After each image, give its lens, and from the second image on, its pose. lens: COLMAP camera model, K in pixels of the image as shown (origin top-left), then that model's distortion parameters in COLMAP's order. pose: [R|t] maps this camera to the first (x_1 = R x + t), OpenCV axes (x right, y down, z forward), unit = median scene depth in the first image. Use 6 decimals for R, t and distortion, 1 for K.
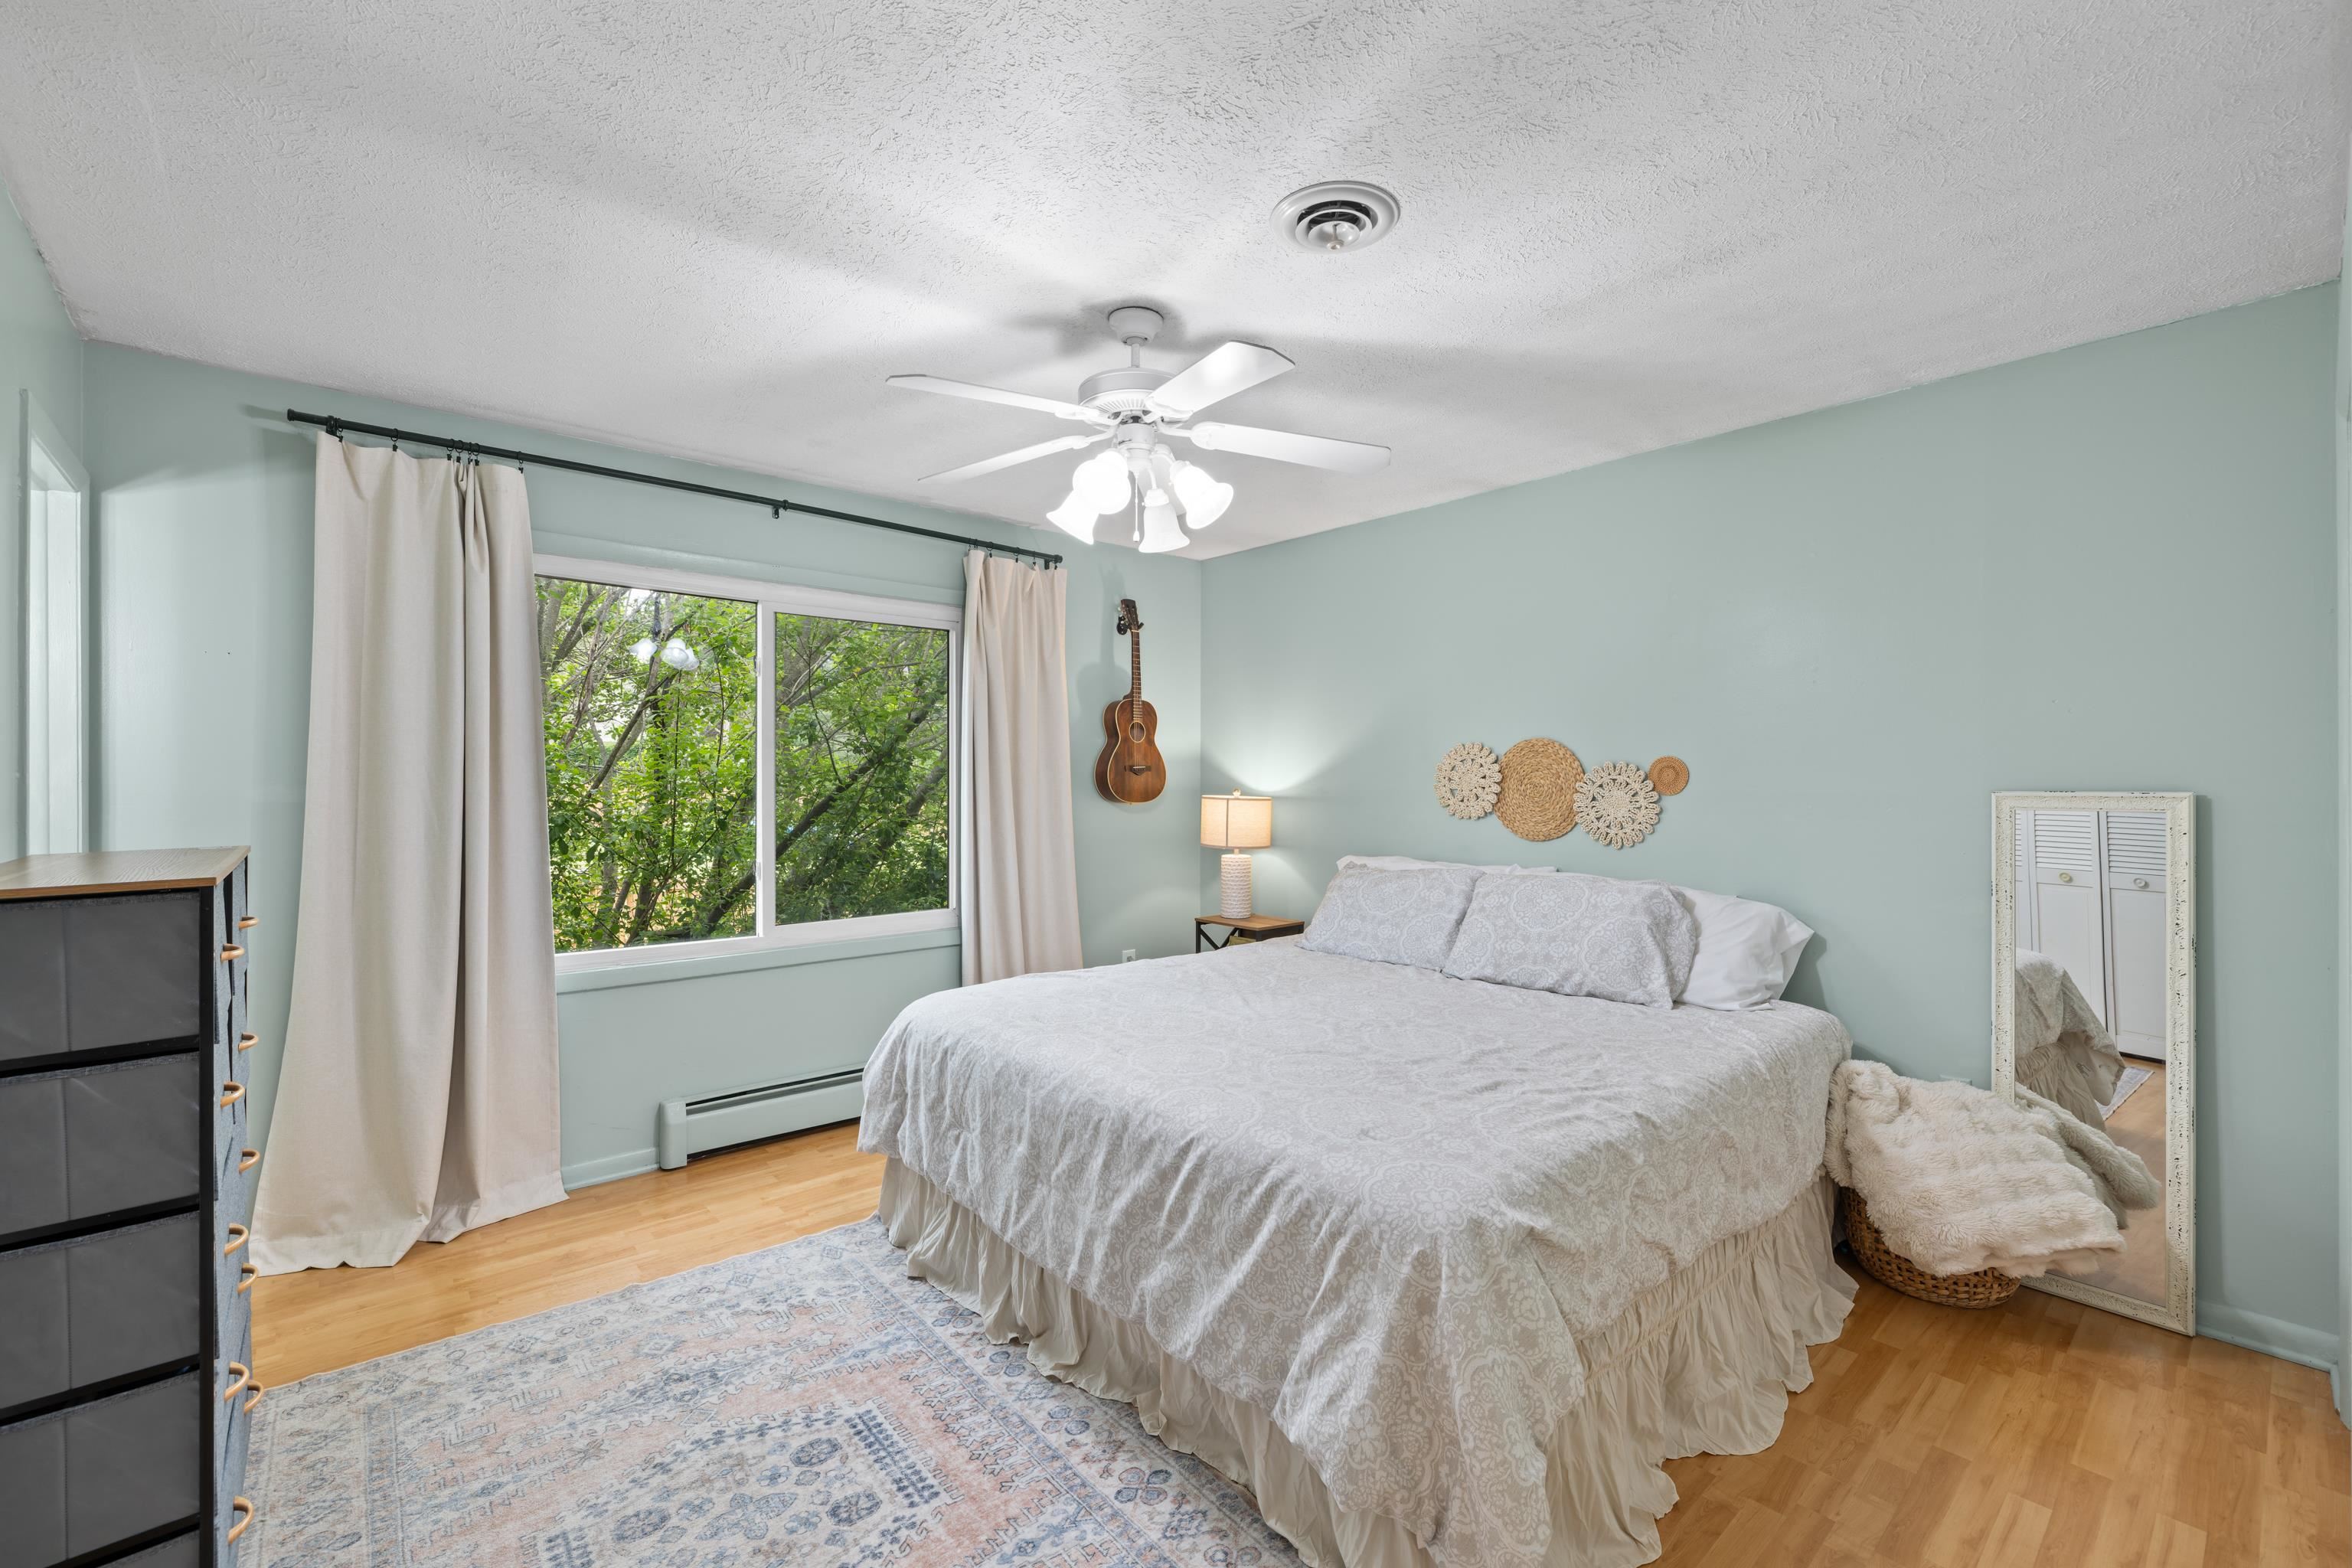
lens RADIAL K [[988.0, 0, 1176.3], [0, 988.0, 780.3], [0, 0, 1]] dist [-0.000617, 0.000657]
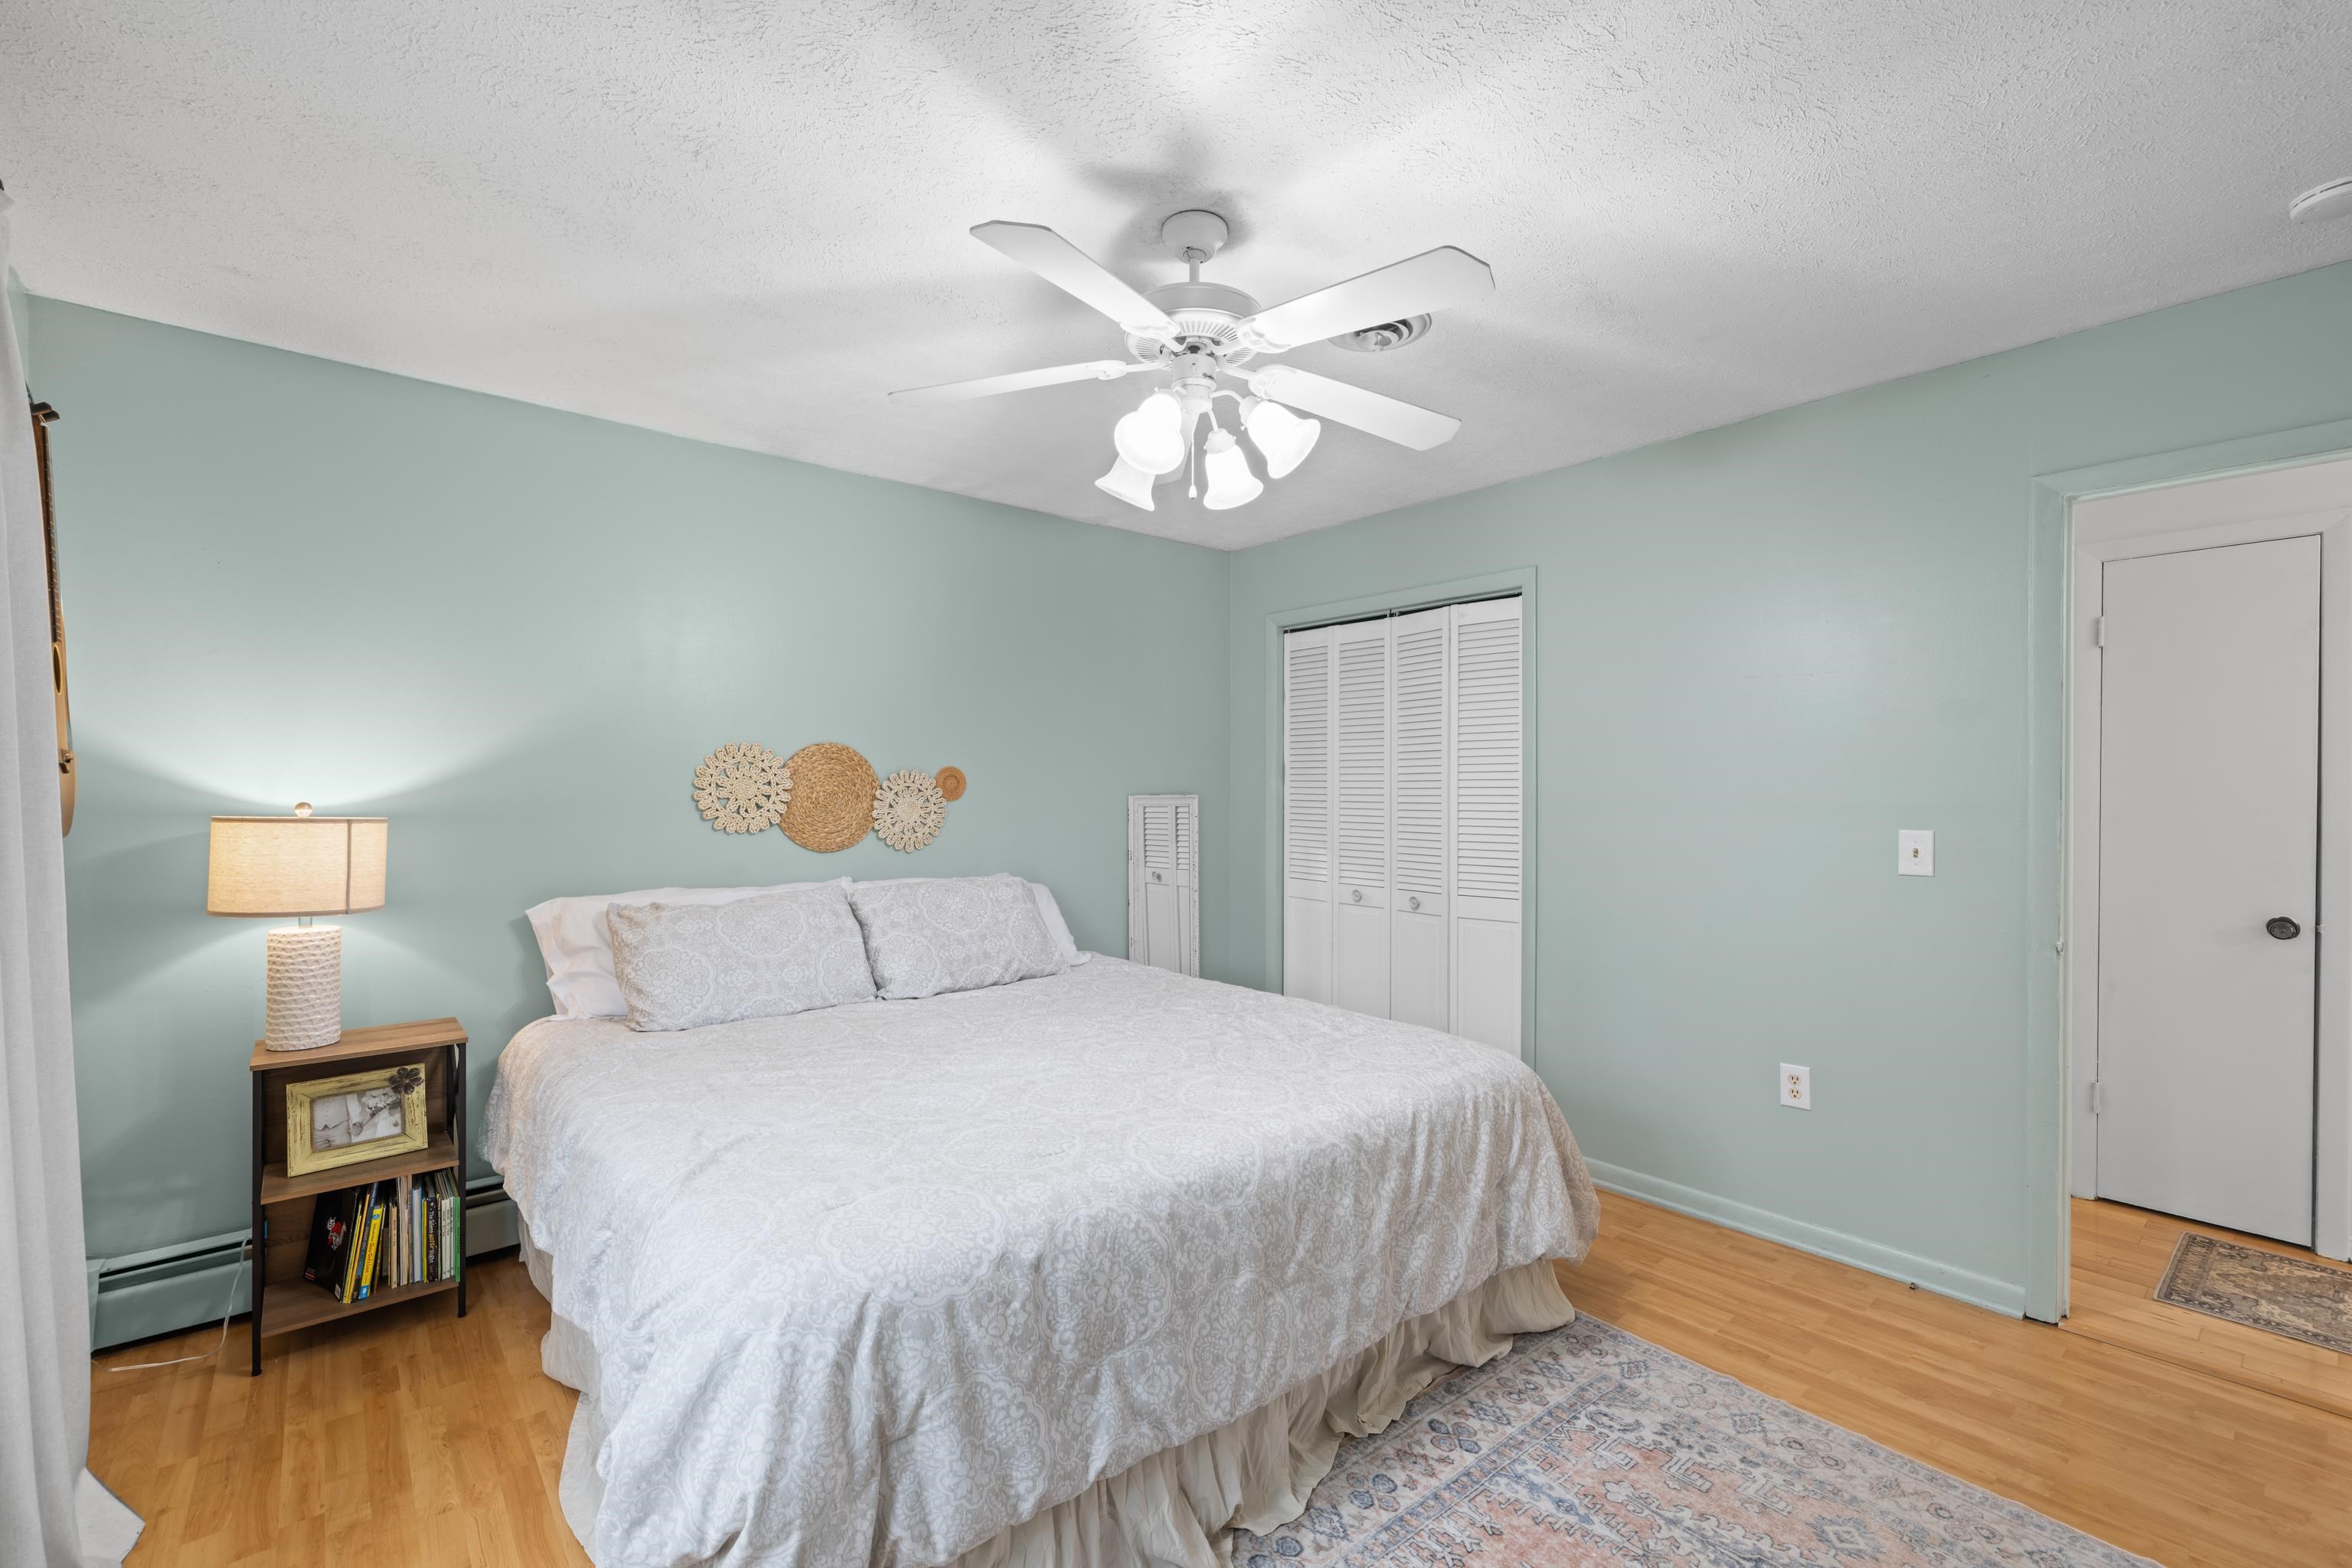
lens RADIAL K [[988.0, 0, 1173.8], [0, 988.0, 795.9], [0, 0, 1]] dist [-0.000617, 0.000657]
pose [[0.020568, -0.006651, 0.999766, -0.708161], [-0.001057, 0.999977, 0.006674, 0.002070], [-0.999788, -0.001194, 0.020560, 0.812617]]
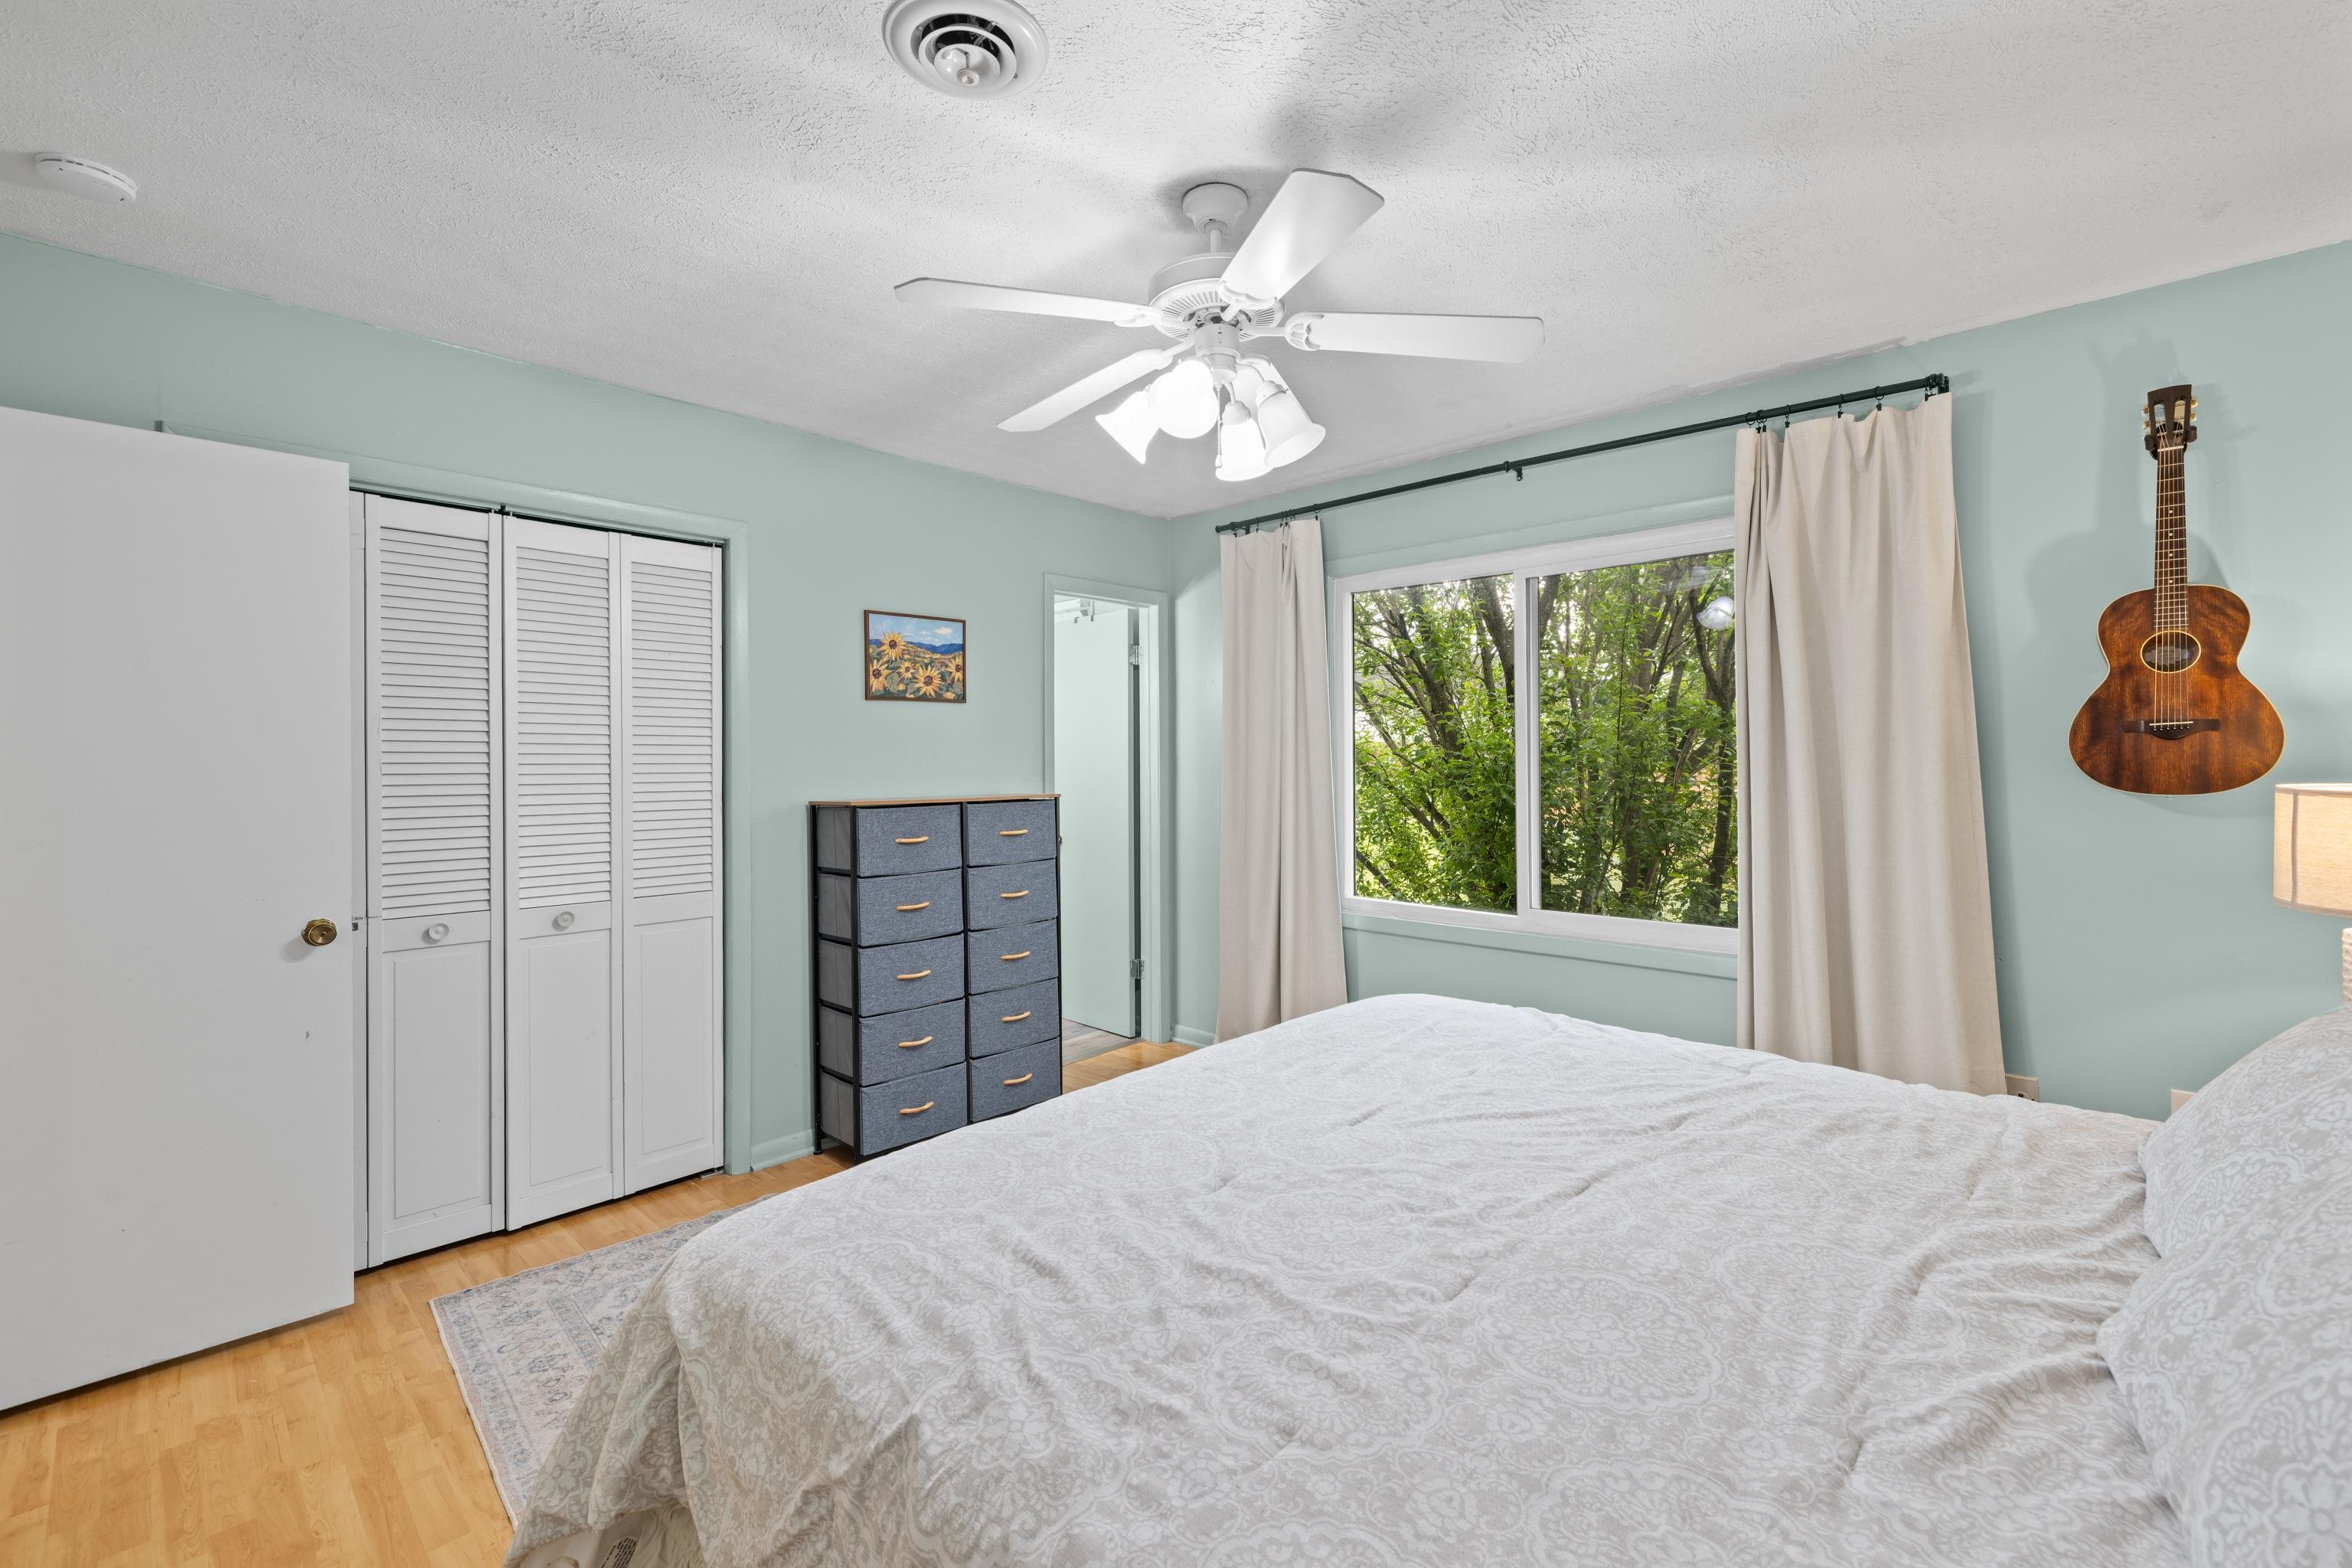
lens RADIAL K [[988.0, 0, 1171.8], [0, 988.0, 771.7], [0, 0, 1]] dist [-0.000617, 0.000657]
pose [[0.099909, 0.008731, -0.994958, 0.643082], [0.007792, 0.999924, 0.009557, 0.004581], [0.994966, -0.008708, 0.099833, 0.717816]]
